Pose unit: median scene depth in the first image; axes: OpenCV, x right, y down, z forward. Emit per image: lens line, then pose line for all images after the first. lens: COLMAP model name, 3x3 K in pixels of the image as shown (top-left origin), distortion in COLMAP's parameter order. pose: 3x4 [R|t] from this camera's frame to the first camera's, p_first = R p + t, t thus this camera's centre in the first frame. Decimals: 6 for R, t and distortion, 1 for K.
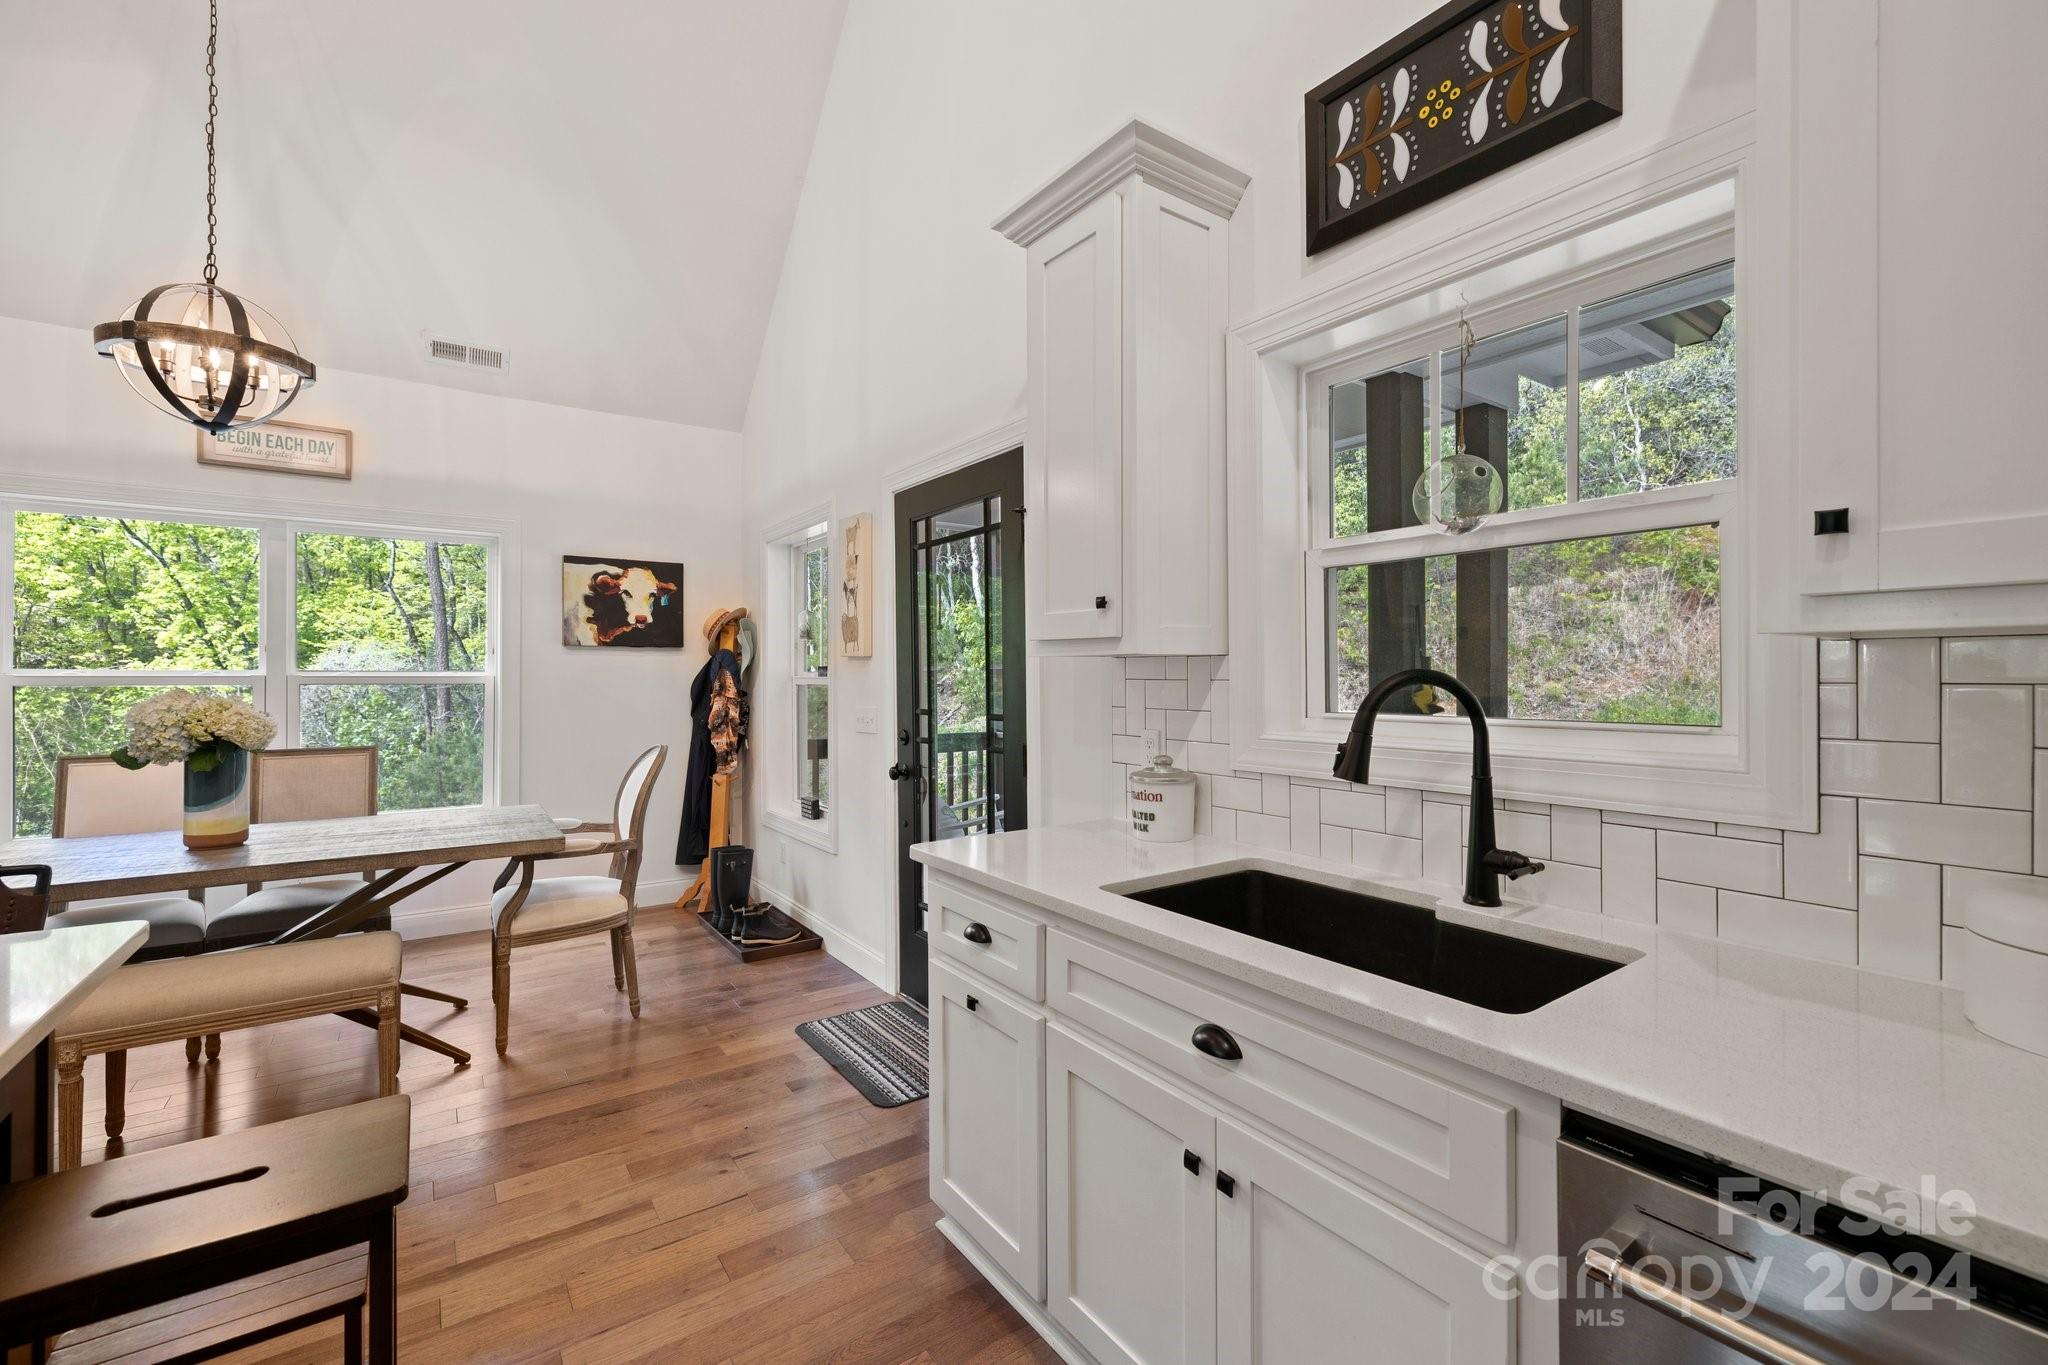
lens RADIAL K [[863.6, 0, 1024.9], [0, 863.6, 673.3], [0, 0, 1]] dist [0.005419, -0.000823]
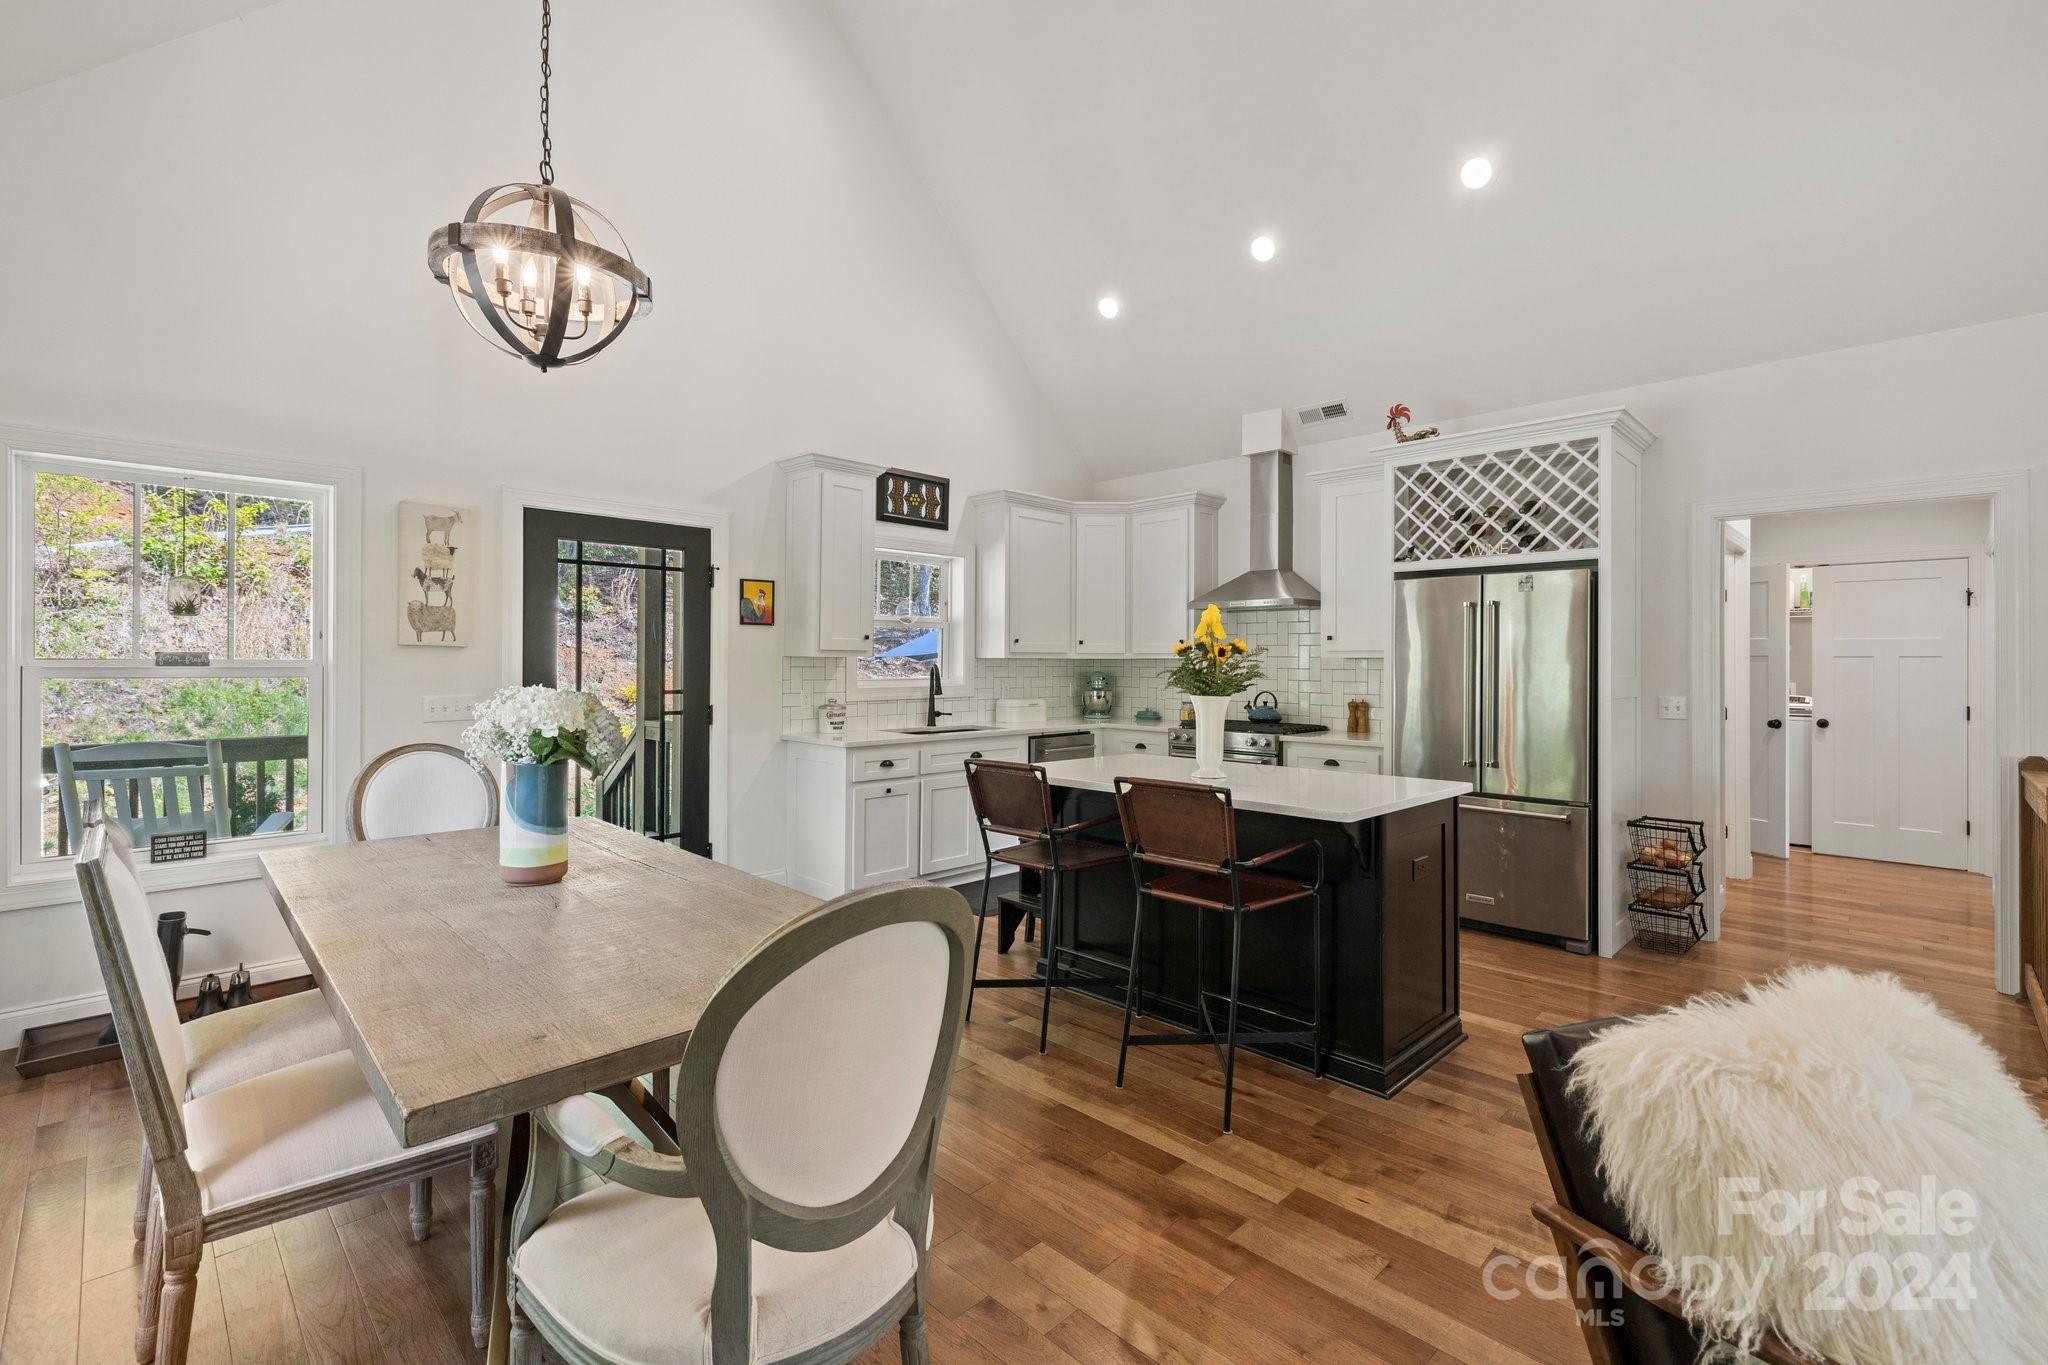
lens RADIAL K [[899.7, 0, 1031.1], [0, 899.7, 661.1], [0, 0, 1]] dist [0.004733, 0.001354]
pose [[-0.180190, 0.000484, 0.983632, -1.490996], [-0.007128, 0.999973, -0.001797, -0.004925], [-0.983606, -0.007335, -0.180182, 0.564706]]
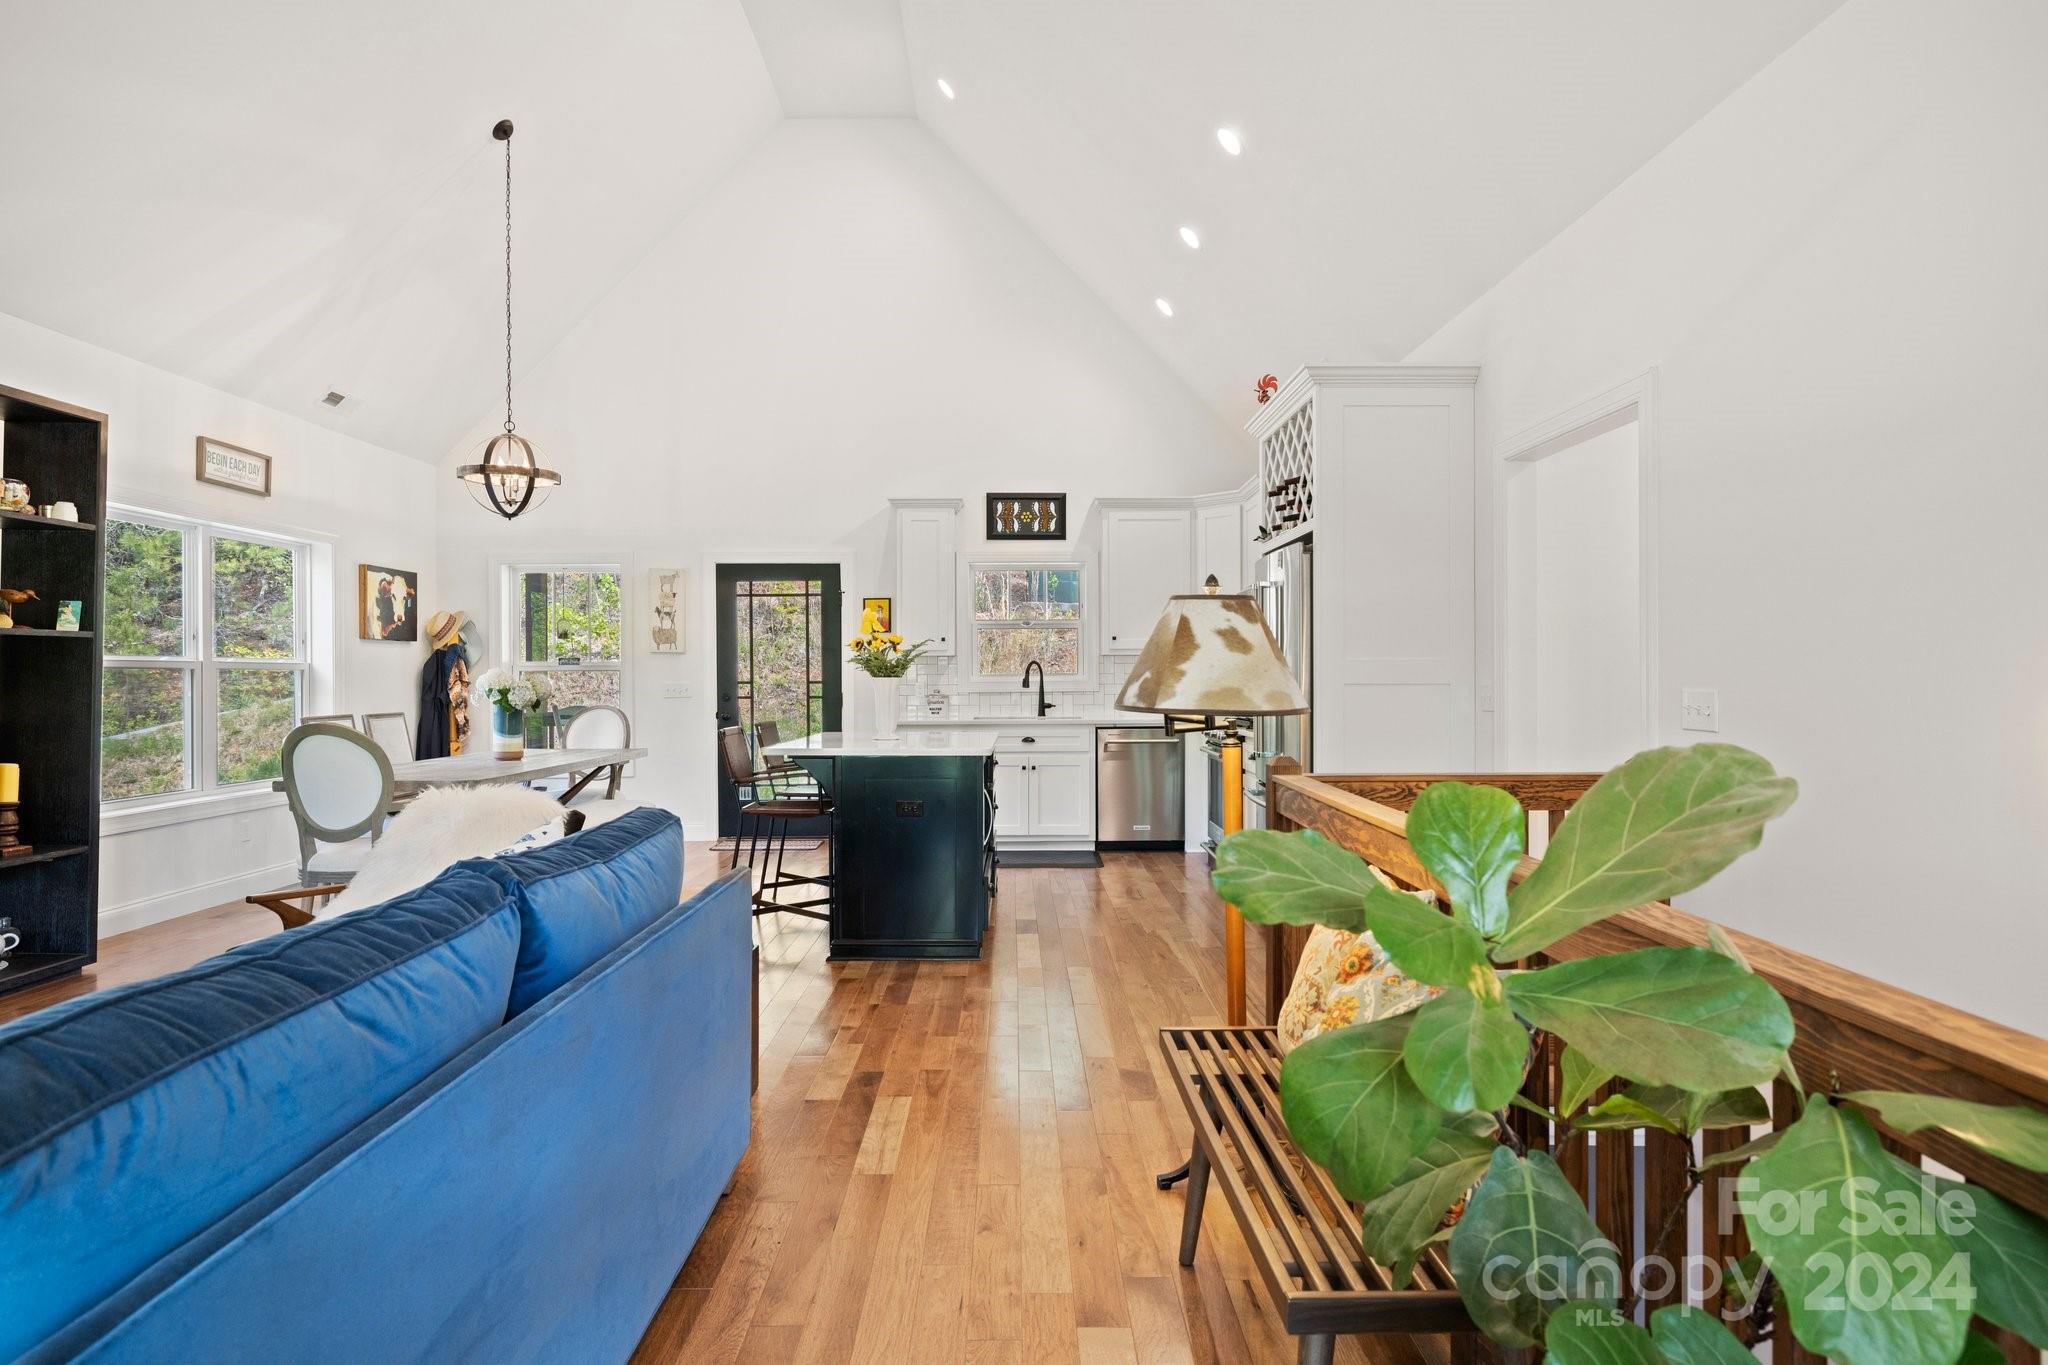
lens RADIAL K [[1122.4, 0, 1023.6], [0, 1122.4, 671.8], [0, 0, 1]] dist [0.010947, -0.002645]
pose [[0.567571, -0.000905, 0.823324, -1.771925], [0.001642, 0.999999, -0.000032, 0.021782], [-0.823323, 0.001370, 0.567571, -0.894238]]
